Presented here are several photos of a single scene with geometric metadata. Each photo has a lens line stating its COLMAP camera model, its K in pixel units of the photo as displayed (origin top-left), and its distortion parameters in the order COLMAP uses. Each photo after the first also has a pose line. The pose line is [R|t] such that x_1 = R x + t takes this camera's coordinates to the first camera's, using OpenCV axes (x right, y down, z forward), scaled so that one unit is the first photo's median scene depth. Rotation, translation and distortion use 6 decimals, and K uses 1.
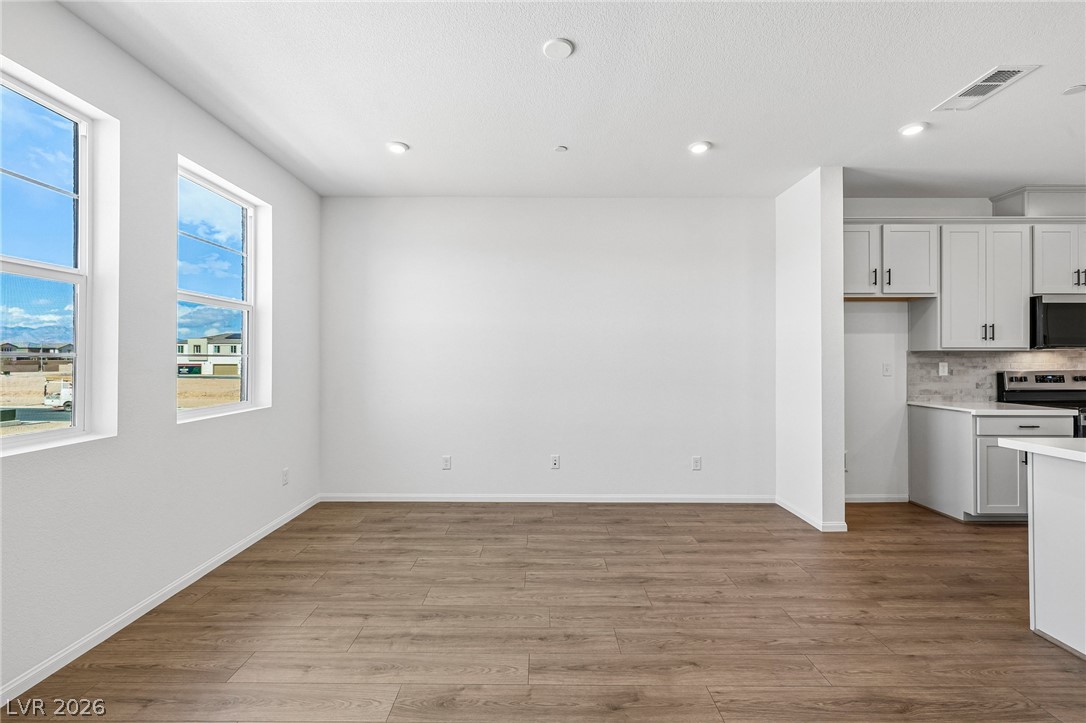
lens RADIAL K [[455.2, 0, 533.6], [0, 455.2, 364.4], [0, 0, 1]] dist [-0.001208, 0.000071]
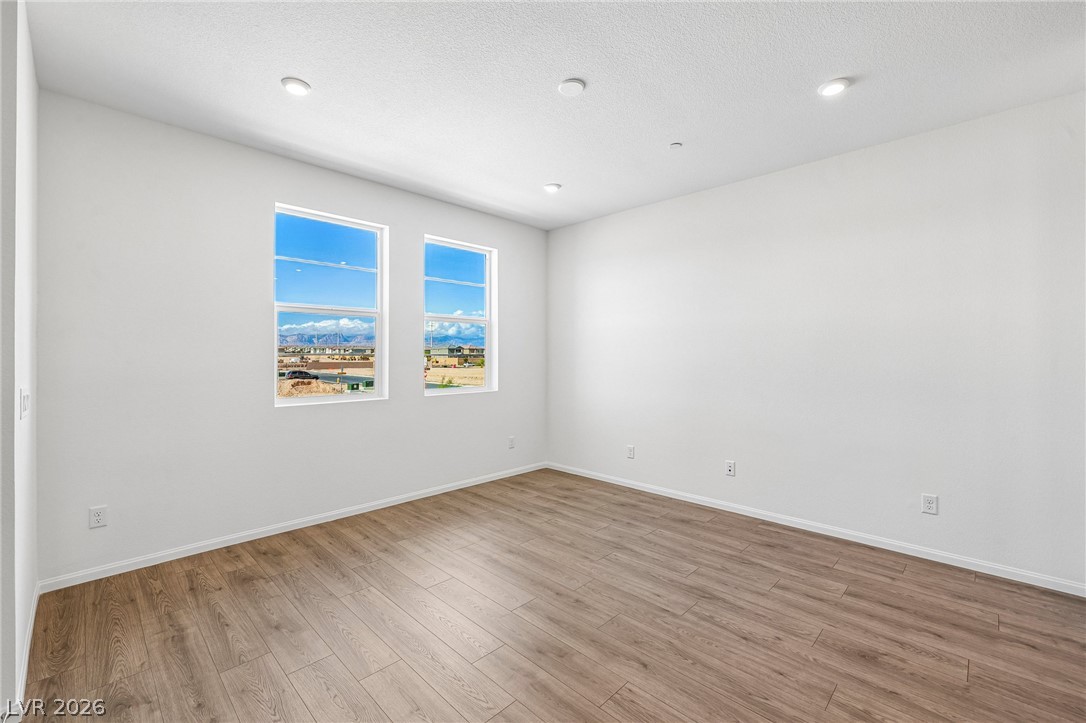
lens RADIAL K [[459.3, 0, 543.0], [0, 459.3, 361.5], [0, 0, 1]] dist [-0.000521, 0.000110]
pose [[0.713224, 0.008095, -0.700889, 0.576376], [-0.010665, 0.999943, 0.000696, -0.000012], [0.700855, 0.006979, 0.713270, 0.083681]]
